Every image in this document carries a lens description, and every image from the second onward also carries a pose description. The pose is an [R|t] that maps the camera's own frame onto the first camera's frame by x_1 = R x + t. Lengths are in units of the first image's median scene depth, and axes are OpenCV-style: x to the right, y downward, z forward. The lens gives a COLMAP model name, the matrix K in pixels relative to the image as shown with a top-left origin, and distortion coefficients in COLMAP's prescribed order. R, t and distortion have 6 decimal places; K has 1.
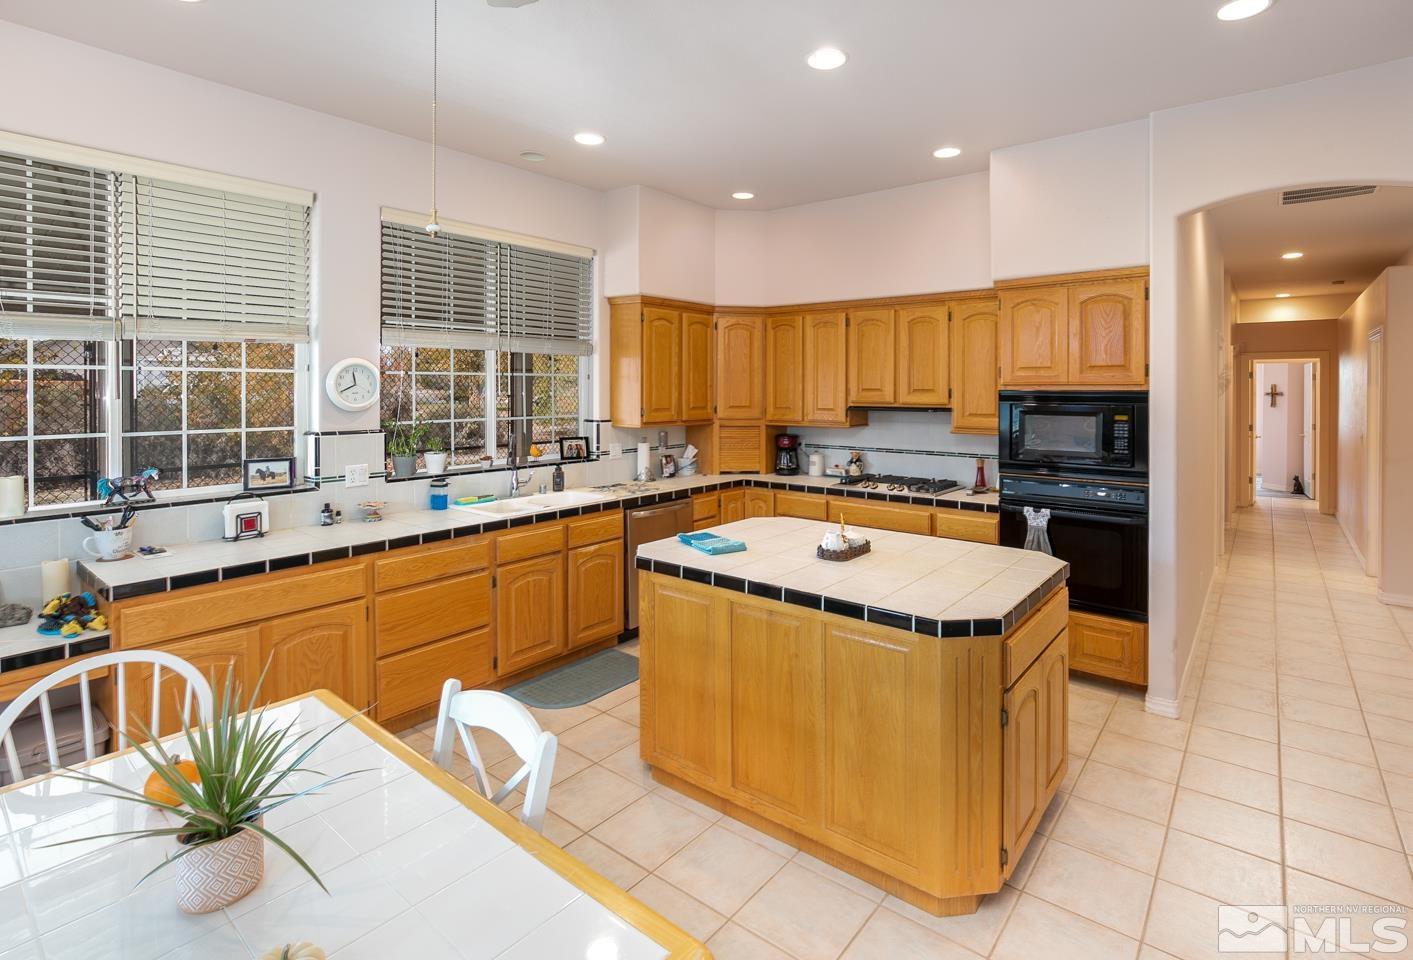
lens RADIAL K [[700.3, 0, 704.5], [0, 700.3, 386.9], [0, 0, 1]] dist [-0.000286, -0.000077]
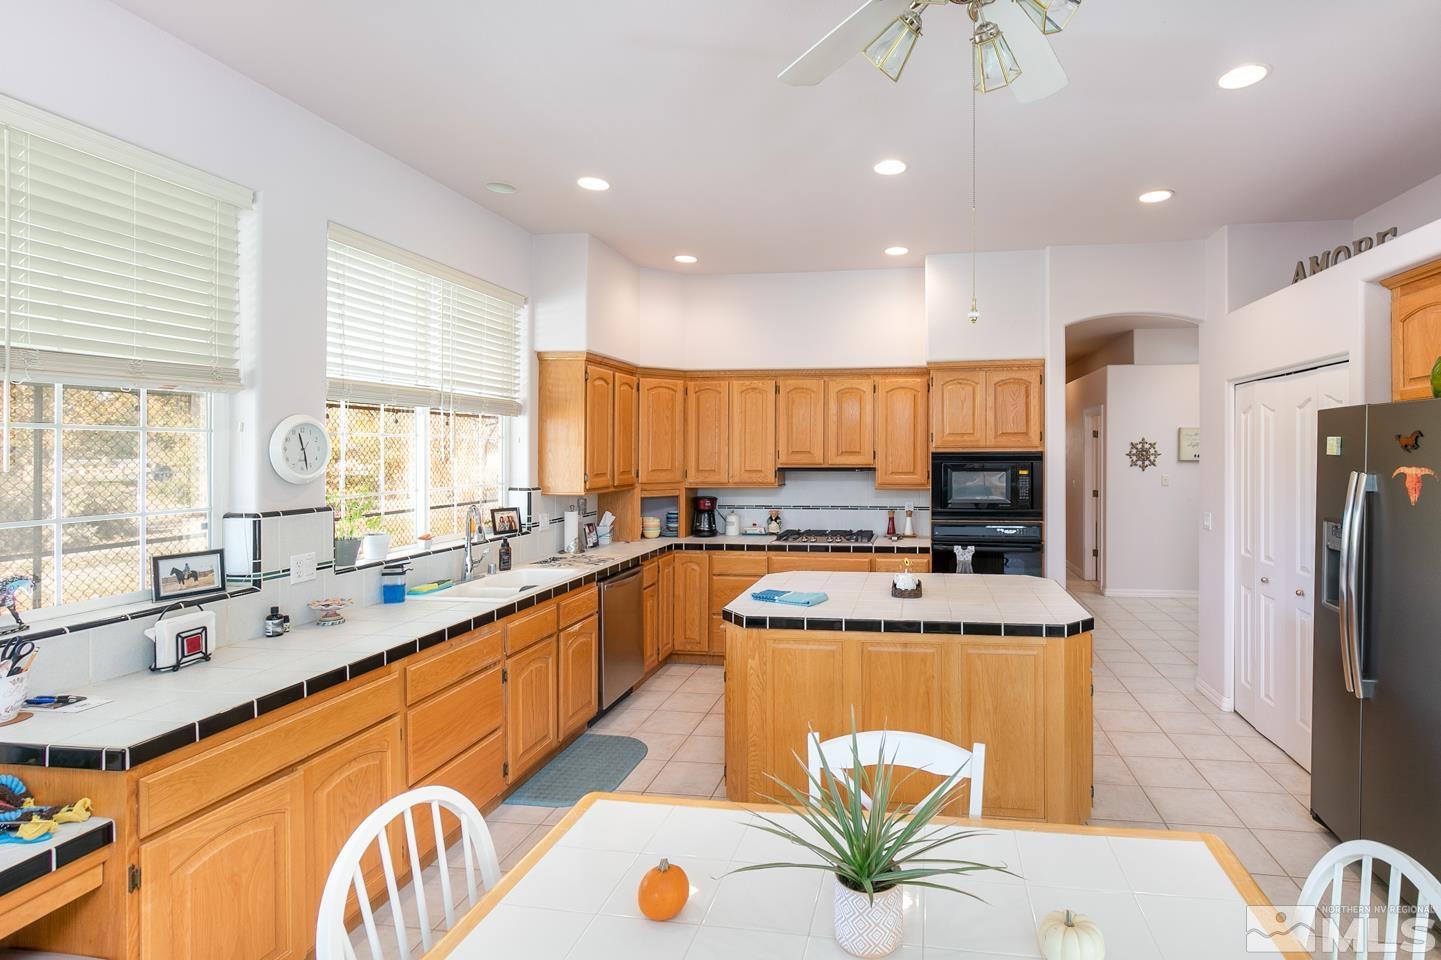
lens RADIAL K [[715.0, 0, 815.3], [0, 715.0, 446.7], [0, 0, 1]] dist [0.000648, 0.000298]
pose [[0.858942, -0.001712, 0.512070, -0.342331], [0.004067, 0.999986, -0.003478, -0.000625], [-0.512057, 0.005069, 0.858937, 0.032705]]
